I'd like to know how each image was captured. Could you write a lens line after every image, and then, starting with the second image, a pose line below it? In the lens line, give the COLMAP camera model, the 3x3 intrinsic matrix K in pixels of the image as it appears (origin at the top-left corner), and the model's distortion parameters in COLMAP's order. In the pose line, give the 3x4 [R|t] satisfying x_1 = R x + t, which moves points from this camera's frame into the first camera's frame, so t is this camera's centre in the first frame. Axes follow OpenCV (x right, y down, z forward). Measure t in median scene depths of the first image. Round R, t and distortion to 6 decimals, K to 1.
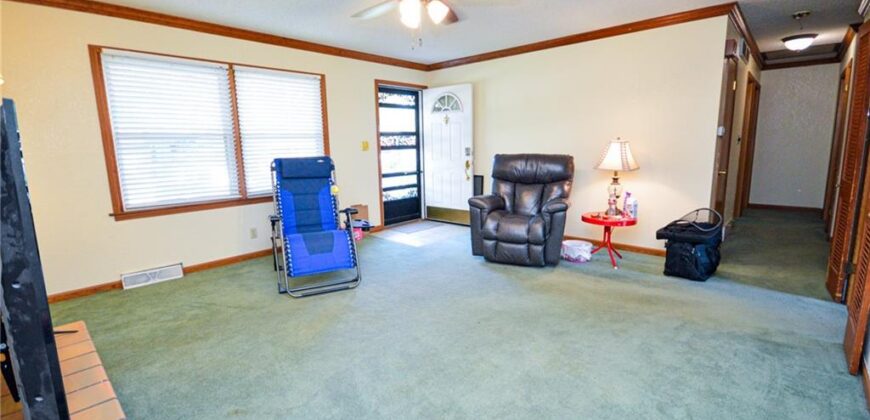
lens RADIAL K [[386.3, 0, 432.0], [0, 386.3, 208.2], [0, 0, 1]] dist [0.009859, -0.009175]
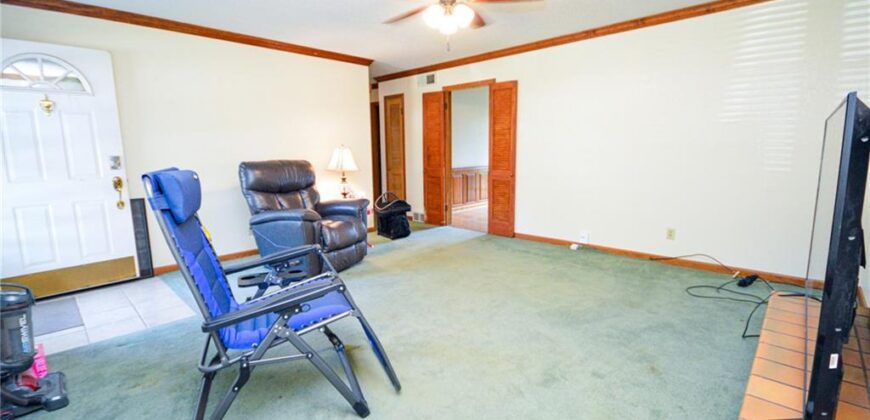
lens RADIAL K [[386.3, 0, 432.0], [0, 386.3, 208.2], [0, 0, 1]] dist [0.009859, -0.009175]
pose [[0.024395, -0.135689, 0.990451, -0.629040], [0.176409, 0.975783, 0.129334, -0.080646], [-0.984015, 0.171569, 0.047740, 0.595432]]
